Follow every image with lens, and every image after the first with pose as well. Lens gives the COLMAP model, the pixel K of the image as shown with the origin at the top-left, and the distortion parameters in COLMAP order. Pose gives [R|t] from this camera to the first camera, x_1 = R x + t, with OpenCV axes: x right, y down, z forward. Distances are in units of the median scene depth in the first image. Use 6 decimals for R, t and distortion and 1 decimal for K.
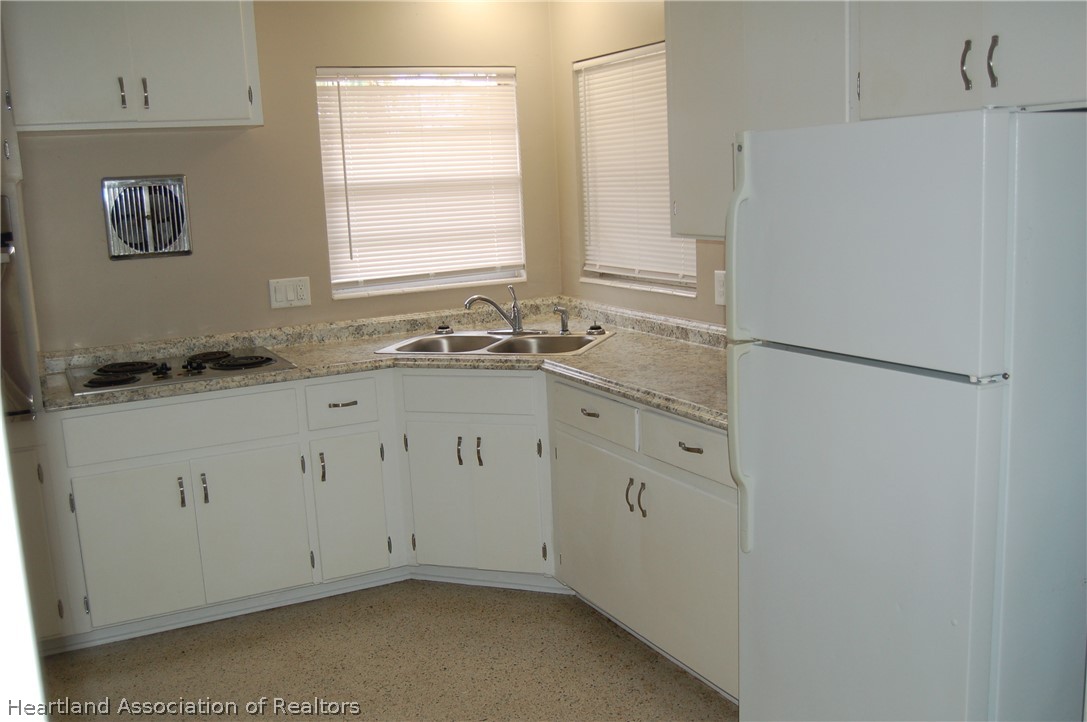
lens RADIAL K [[1060.3, 0, 535.3], [0, 1060.3, 368.5], [0, 0, 1]] dist [-0.065000, 0.000000]
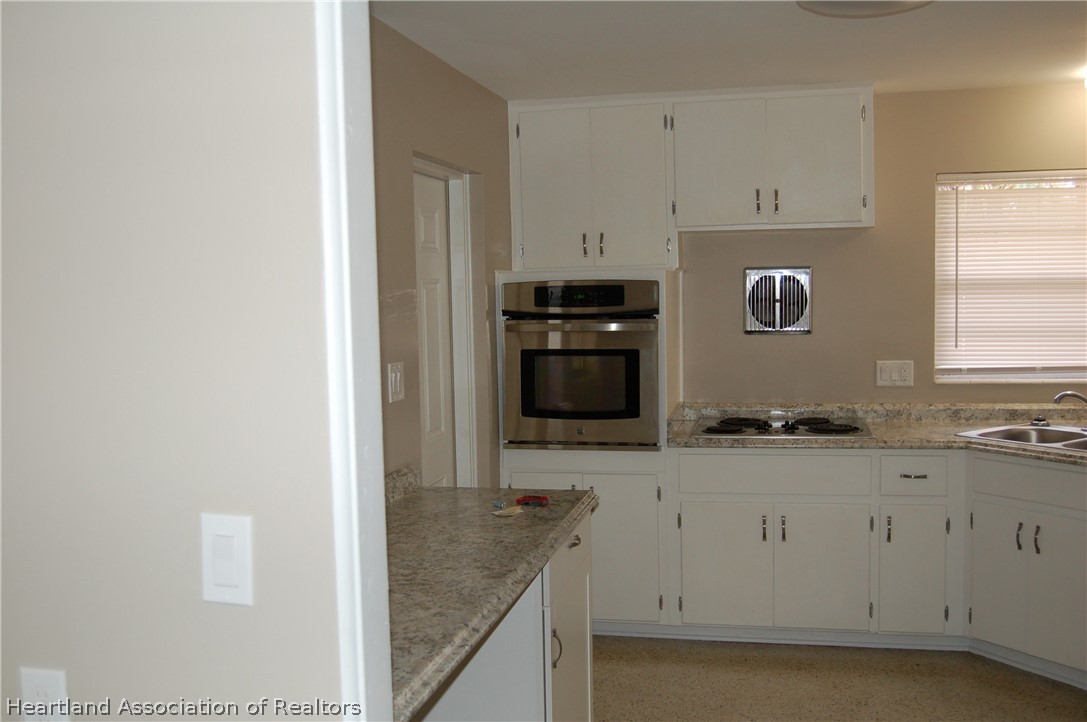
lens RADIAL K [[1060.3, 0, 535.1], [0, 1060.3, 369.1], [0, 0, 1]] dist [-0.065000, 0.000000]
pose [[0.772341, 0.080640, -0.630069, 0.190392], [-0.126233, 0.991610, -0.027825, 0.002937], [0.622539, 0.101026, 0.776040, -0.111597]]
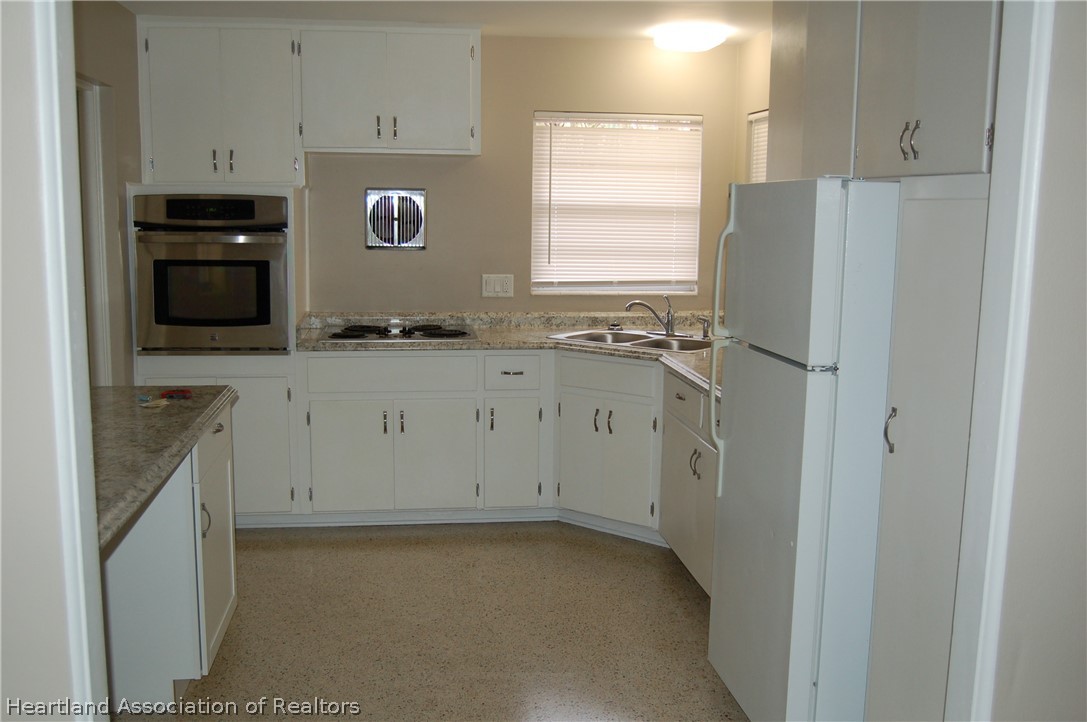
lens RADIAL K [[1060.3, 0, 541.5], [0, 1060.3, 371.7], [0, 0, 1]] dist [-0.065000, 0.000000]
pose [[0.945139, 0.108262, -0.308206, 0.242511], [-0.113463, 0.993542, 0.001053, 0.025824], [0.306329, 0.033975, 0.951319, -0.215124]]
